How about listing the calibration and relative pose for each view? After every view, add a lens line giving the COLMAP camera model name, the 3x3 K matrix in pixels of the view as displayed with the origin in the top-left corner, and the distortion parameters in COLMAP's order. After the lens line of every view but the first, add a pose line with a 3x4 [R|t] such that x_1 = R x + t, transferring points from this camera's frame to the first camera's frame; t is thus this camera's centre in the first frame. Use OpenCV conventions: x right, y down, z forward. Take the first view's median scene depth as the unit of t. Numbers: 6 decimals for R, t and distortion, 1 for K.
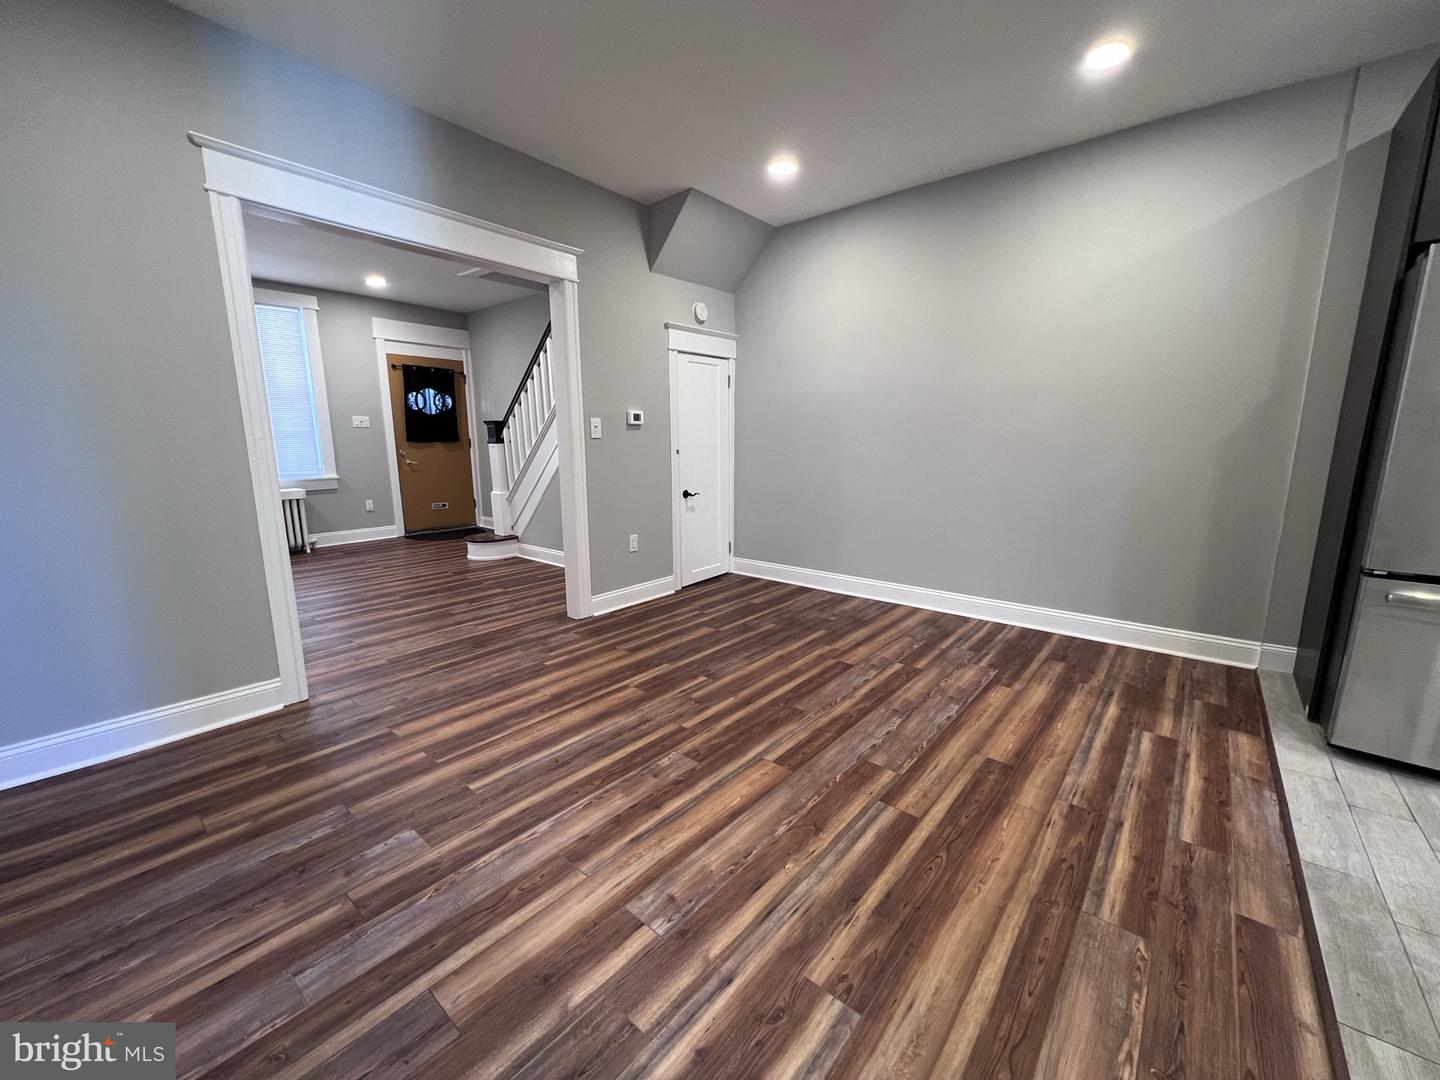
lens RADIAL K [[578.0, 0, 724.8], [0, 578.0, 544.6], [0, 0, 1]] dist [-0.001843, 0.000657]
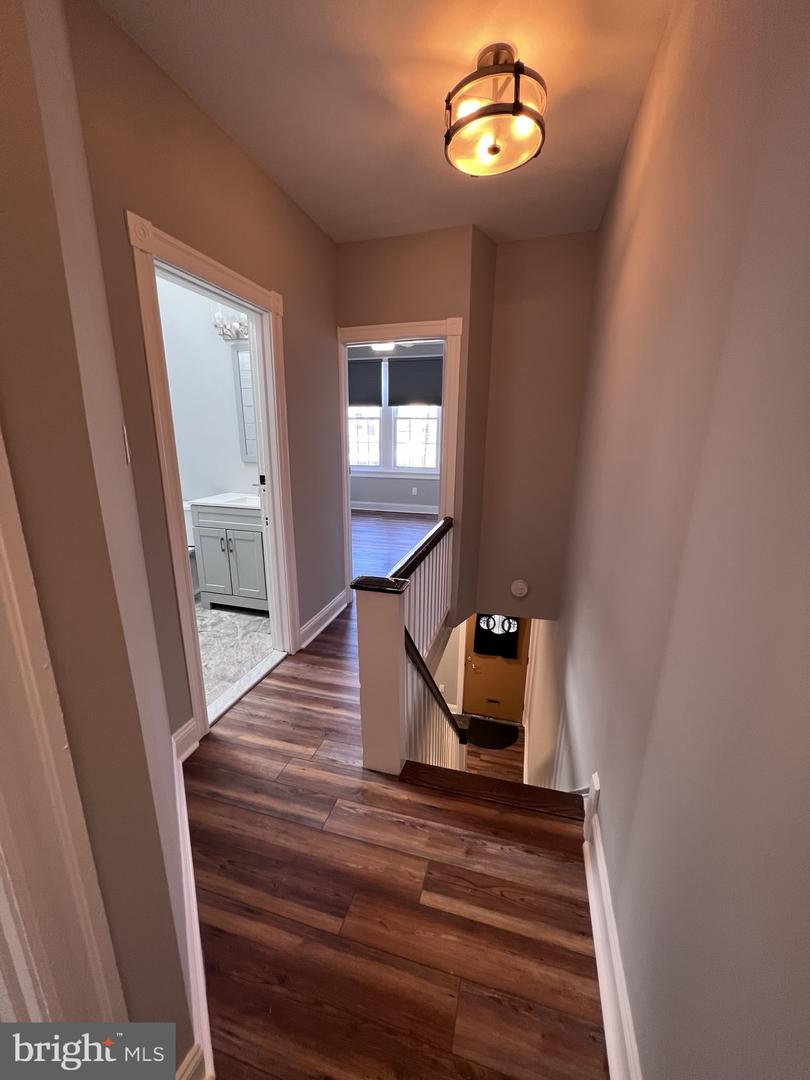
lens RADIAL K [[433.5, 0, 402.1], [0, 433.5, 547.2], [0, 0, 1]] dist [-0.001843, 0.000657]
pose [[0.400757, 0.234628, -0.885632, 0.368670], [-0.175640, 0.968398, 0.177076, -1.146070], [0.899191, 0.084588, 0.429302, 0.911073]]
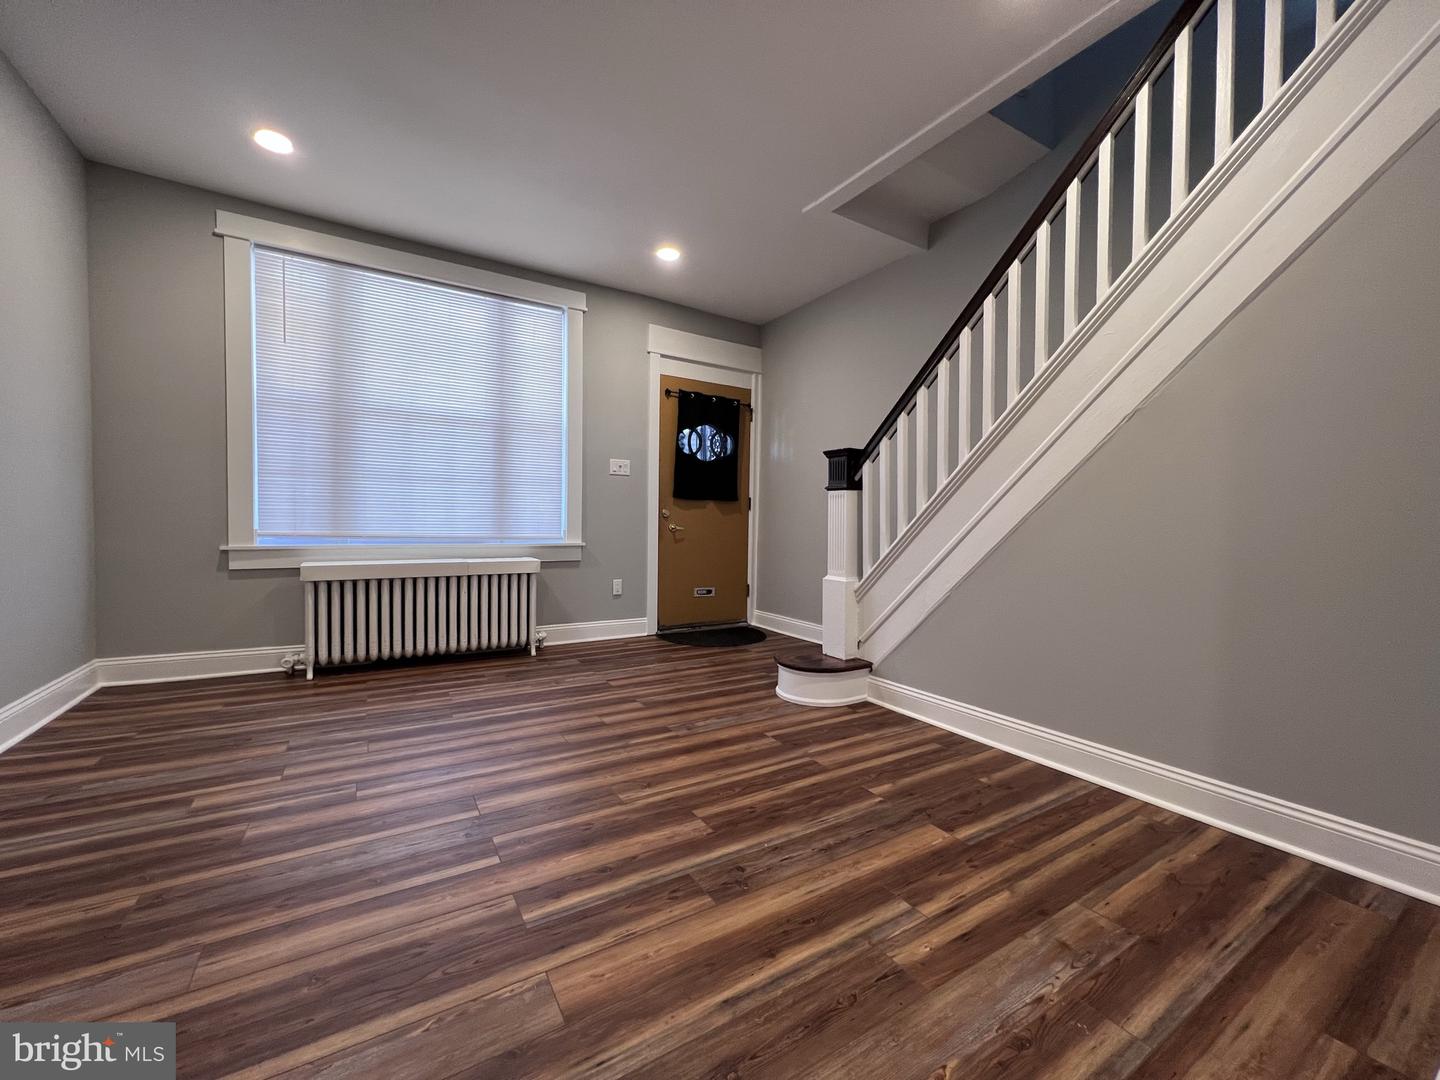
lens RADIAL K [[578.0, 0, 723.5], [0, 578.0, 543.4], [0, 0, 1]] dist [-0.001843, 0.000657]
pose [[0.949426, 0.029501, -0.312601, -0.578868], [-0.076445, 0.987338, -0.138999, -0.068035], [0.304542, 0.155866, 0.939660, 0.791971]]
